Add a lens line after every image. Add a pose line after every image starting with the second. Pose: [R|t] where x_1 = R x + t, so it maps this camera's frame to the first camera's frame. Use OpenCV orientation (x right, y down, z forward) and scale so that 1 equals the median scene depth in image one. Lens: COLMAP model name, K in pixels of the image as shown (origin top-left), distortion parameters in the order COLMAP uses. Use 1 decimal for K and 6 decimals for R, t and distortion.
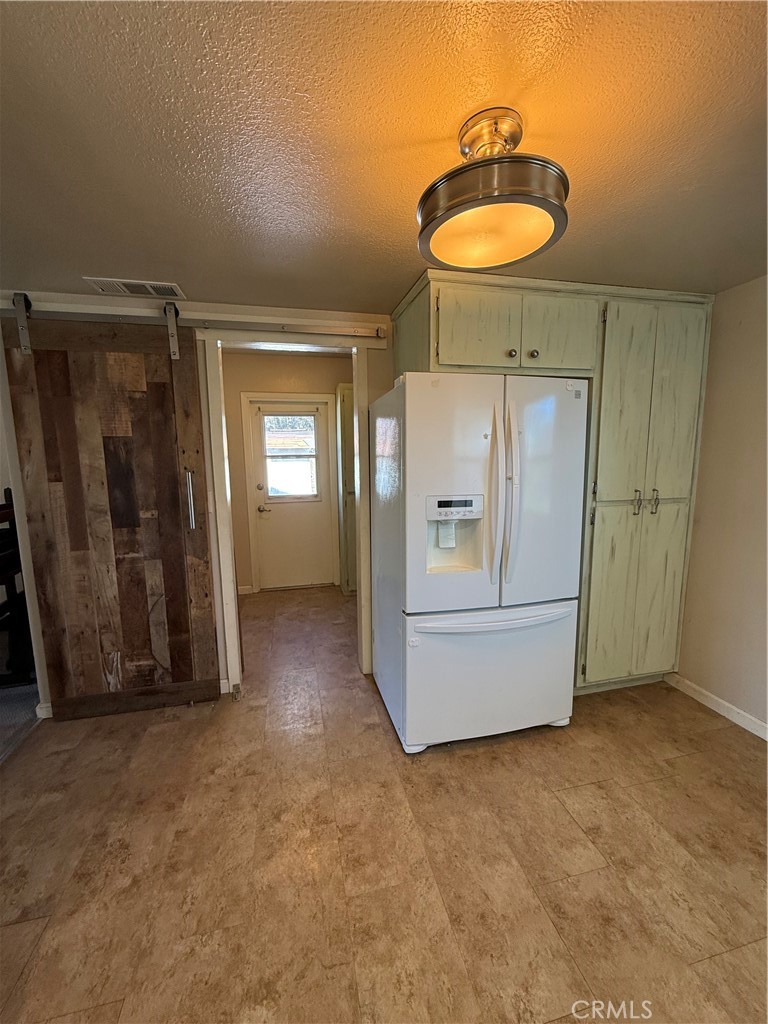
lens RADIAL K [[404.8, 0, 384.0], [0, 404.8, 512.0], [0, 0, 1]] dist [-0.000239, -0.000183]
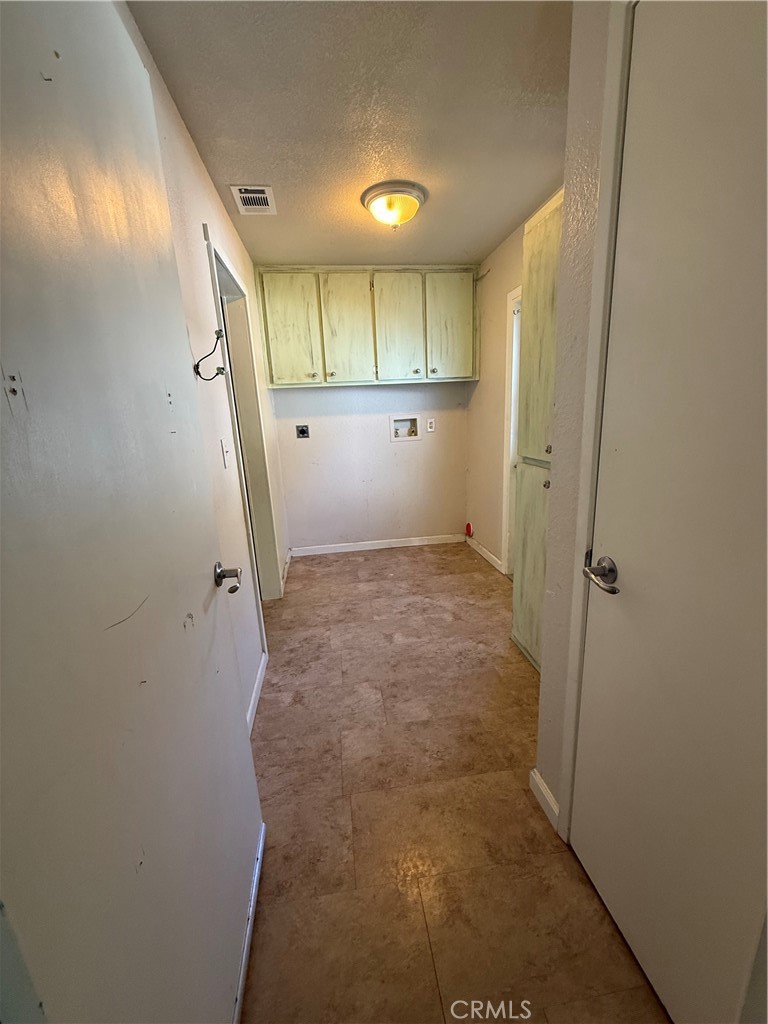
lens RADIAL K [[406.9, 0, 381.4], [0, 406.9, 509.8], [0, 0, 1]] dist [0.000650, 0.000070]
pose [[-0.103841, 0.253043, -0.961866, 0.933658], [-0.085599, 0.961232, 0.262118, -0.219871], [0.990904, 0.109554, -0.078155, 1.869627]]
